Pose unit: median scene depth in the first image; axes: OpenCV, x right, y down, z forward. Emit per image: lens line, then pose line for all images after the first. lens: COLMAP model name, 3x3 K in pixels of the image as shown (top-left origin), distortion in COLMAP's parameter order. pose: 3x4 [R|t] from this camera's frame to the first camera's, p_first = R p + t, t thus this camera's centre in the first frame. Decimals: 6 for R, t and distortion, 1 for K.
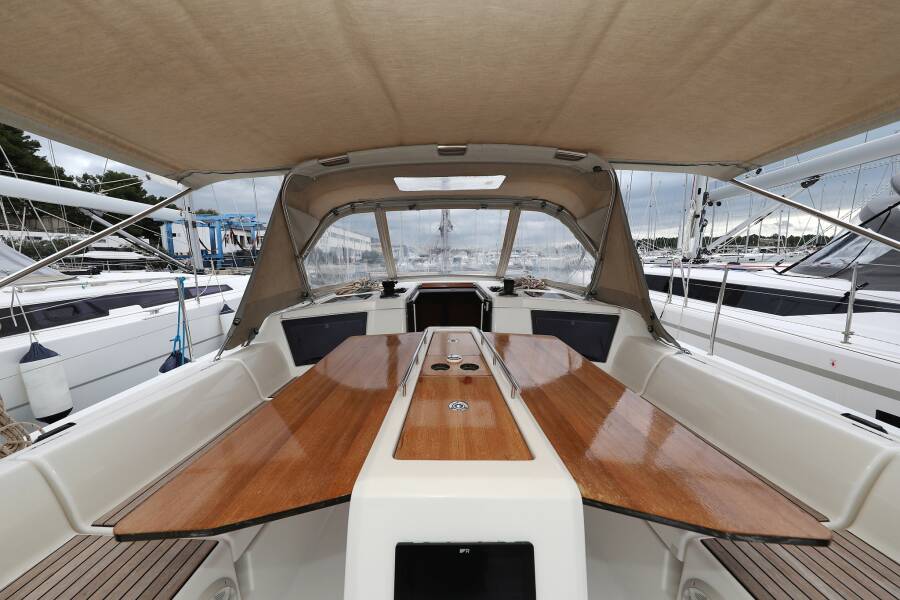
lens RADIAL K [[302.4, 0, 451.4], [0, 302.4, 298.3], [0, 0, 1]] dist [-0.000621, 0.000712]
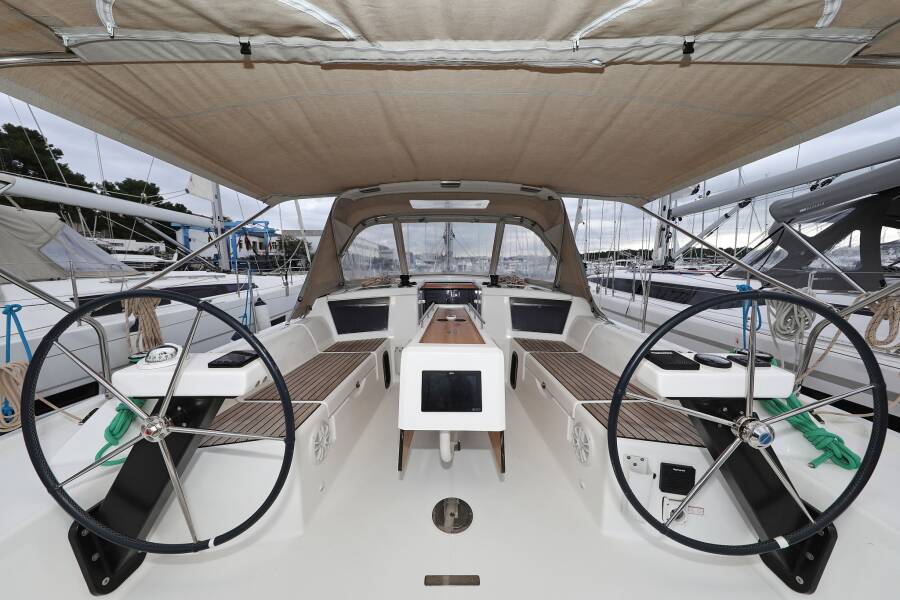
lens RADIAL K [[285.9, 0, 464.4], [0, 285.9, 297.3], [0, 0, 1]] dist [-0.003252, -0.000047]
pose [[0.999473, 0.006378, 0.031843, 0.016533], [-0.005771, 0.999801, -0.019105, 0.054816], [-0.031959, 0.018911, 0.999310, -0.235423]]
